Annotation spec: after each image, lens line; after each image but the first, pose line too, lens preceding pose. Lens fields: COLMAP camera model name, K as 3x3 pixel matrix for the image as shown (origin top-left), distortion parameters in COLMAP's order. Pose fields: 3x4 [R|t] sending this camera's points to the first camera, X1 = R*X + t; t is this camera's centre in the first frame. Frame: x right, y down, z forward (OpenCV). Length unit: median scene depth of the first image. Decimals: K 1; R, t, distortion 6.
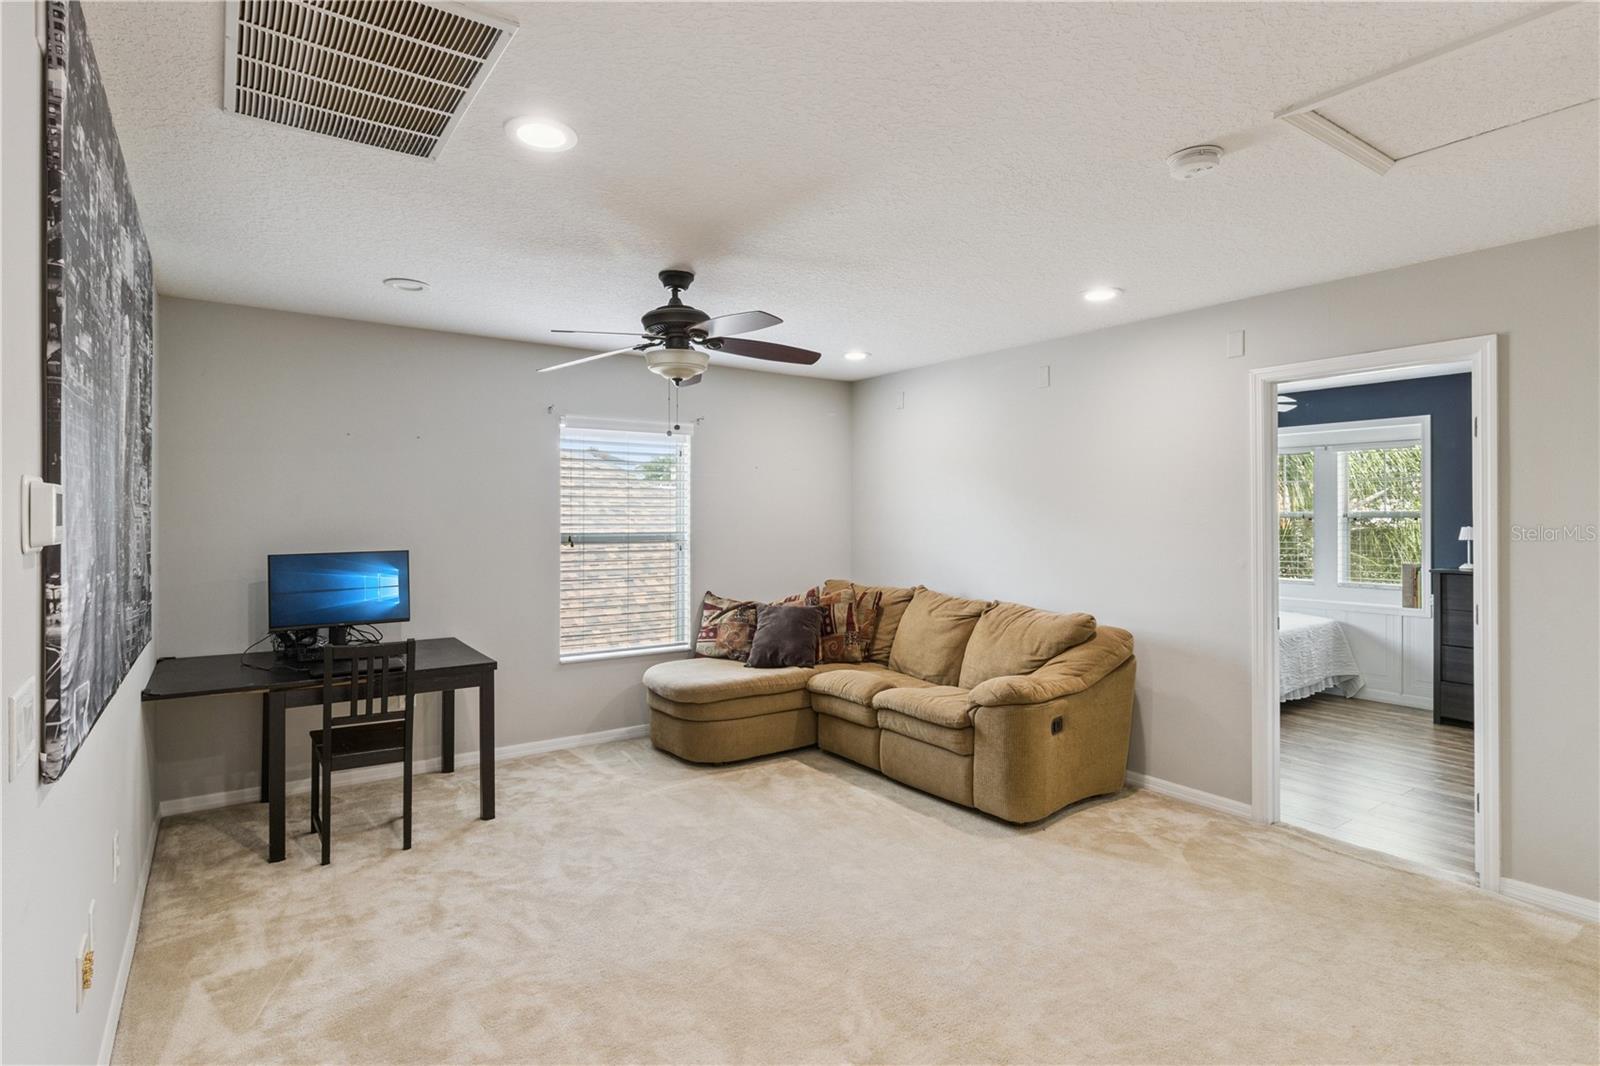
lens RADIAL K [[805.6, 0, 792.2], [0, 805.6, 510.8], [0, 0, 1]] dist [-0.000427, -0.000586]
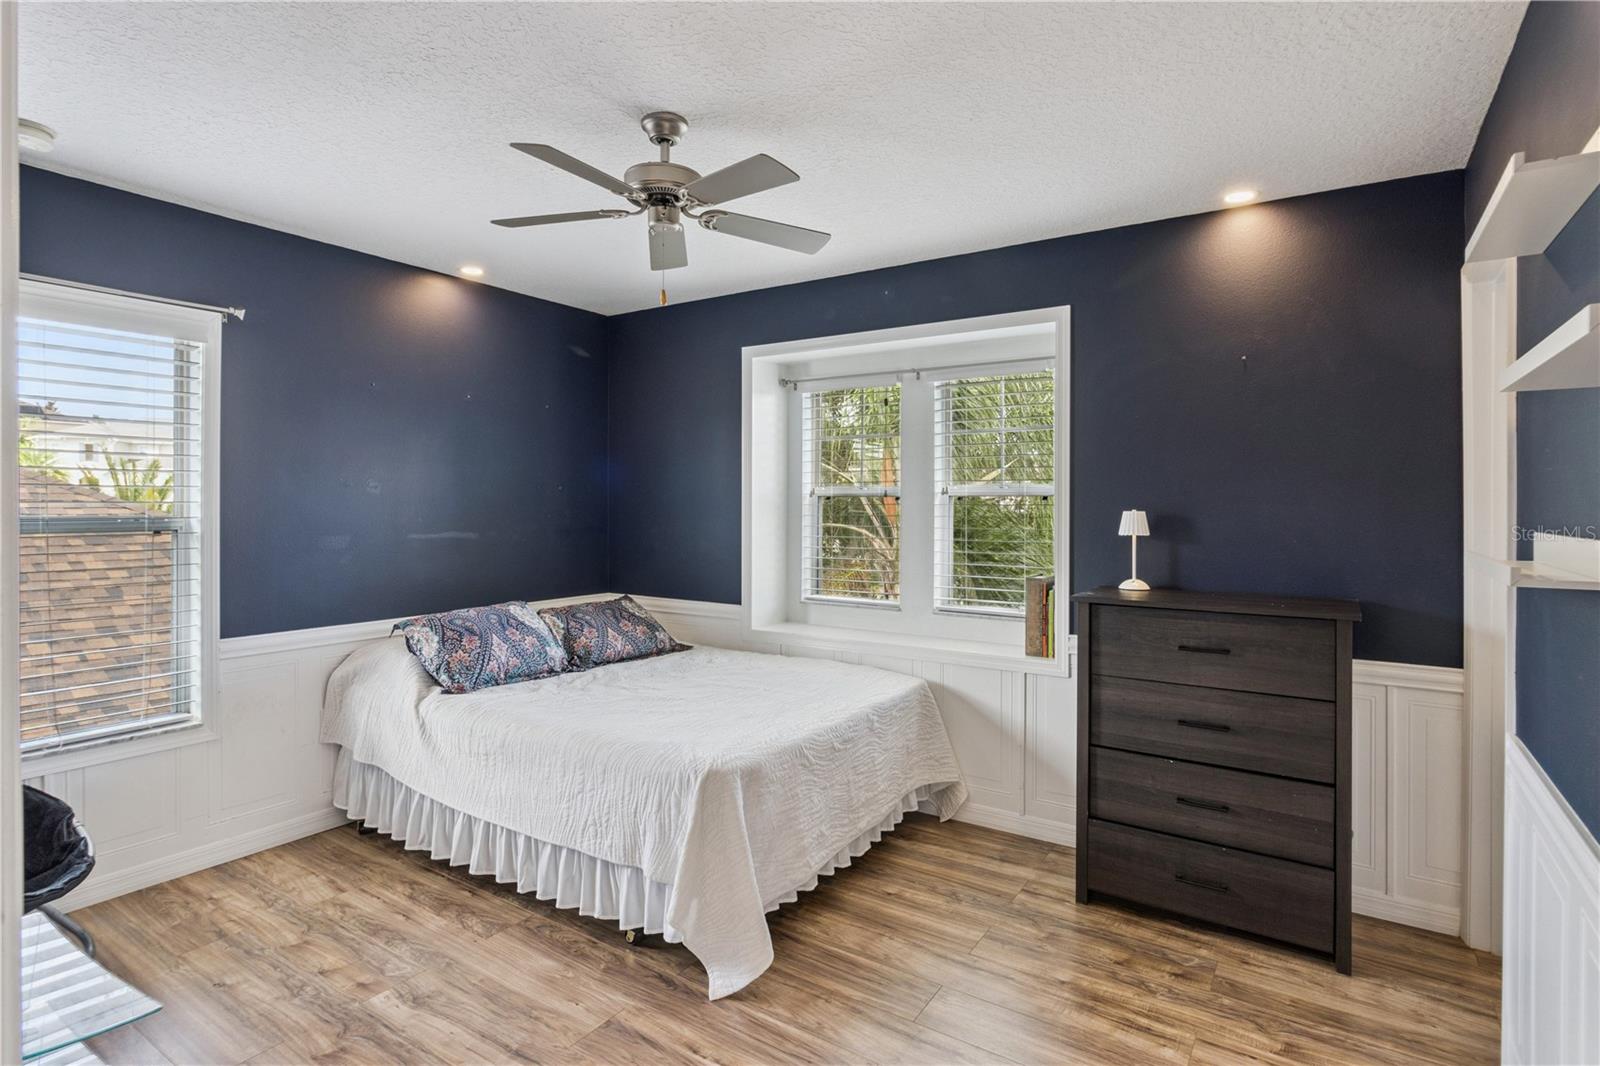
lens RADIAL K [[805.6, 0, 792.2], [0, 805.6, 510.8], [0, 0, 1]] dist [-0.000427, -0.000586]
pose [[0.933898, -0.005501, 0.357496, 0.440577], [-0.000036, 0.999880, 0.015480, 0.012685], [-0.357538, -0.014469, 0.933786, 0.581514]]
